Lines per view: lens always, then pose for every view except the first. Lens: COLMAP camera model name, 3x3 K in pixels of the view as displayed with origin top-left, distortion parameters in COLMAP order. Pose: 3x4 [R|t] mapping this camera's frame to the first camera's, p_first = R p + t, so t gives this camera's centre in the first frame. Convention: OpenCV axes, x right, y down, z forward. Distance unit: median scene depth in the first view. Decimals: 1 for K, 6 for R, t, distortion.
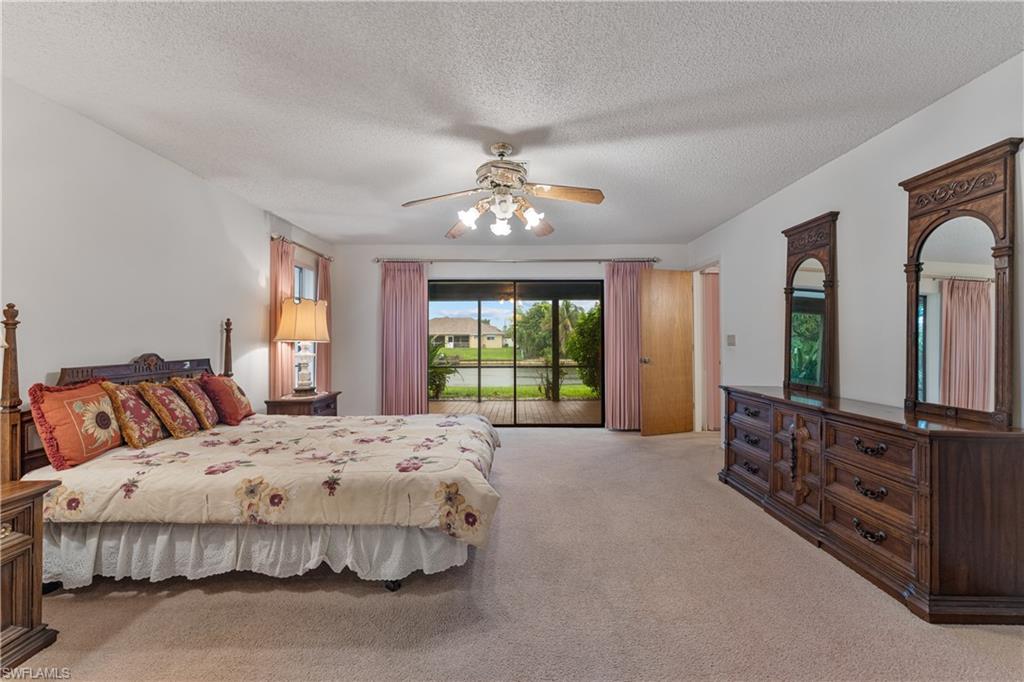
lens RADIAL K [[413.6, 0, 512.0], [0, 413.6, 341.0], [0, 0, 1]] dist [-0.000795, -0.000155]
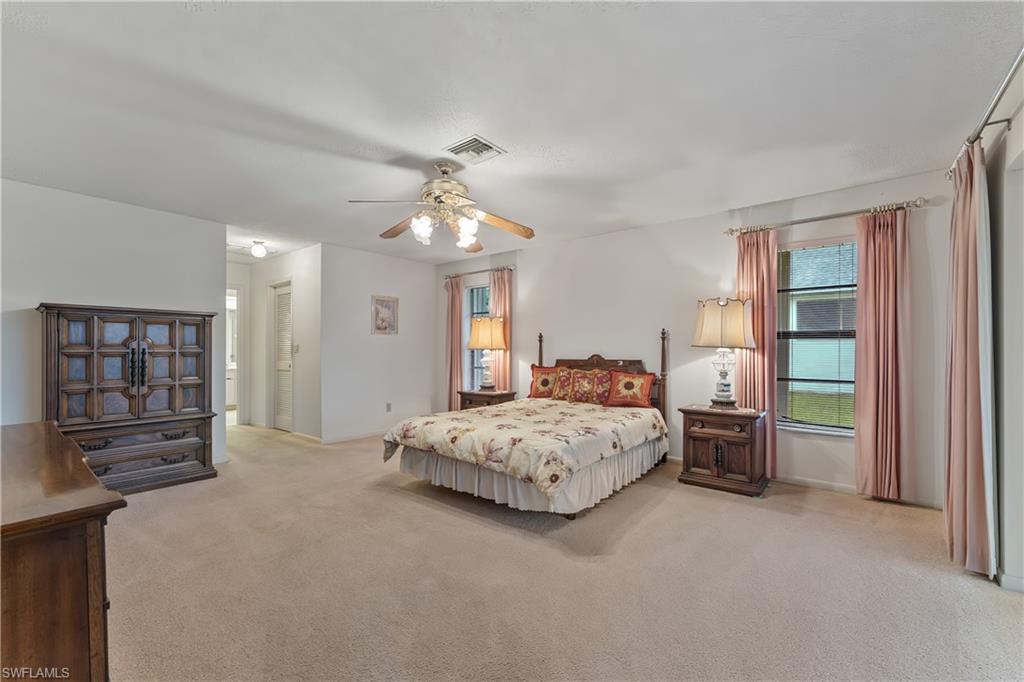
lens RADIAL K [[413.0, 0, 508.2], [0, 413.0, 331.7], [0, 0, 1]] dist [-0.000695, -0.000194]
pose [[-0.583940, -0.029304, -0.811267, 0.642413], [0.004895, 0.999203, -0.039616, 0.001705], [0.811782, -0.027105, -0.583331, 1.540294]]
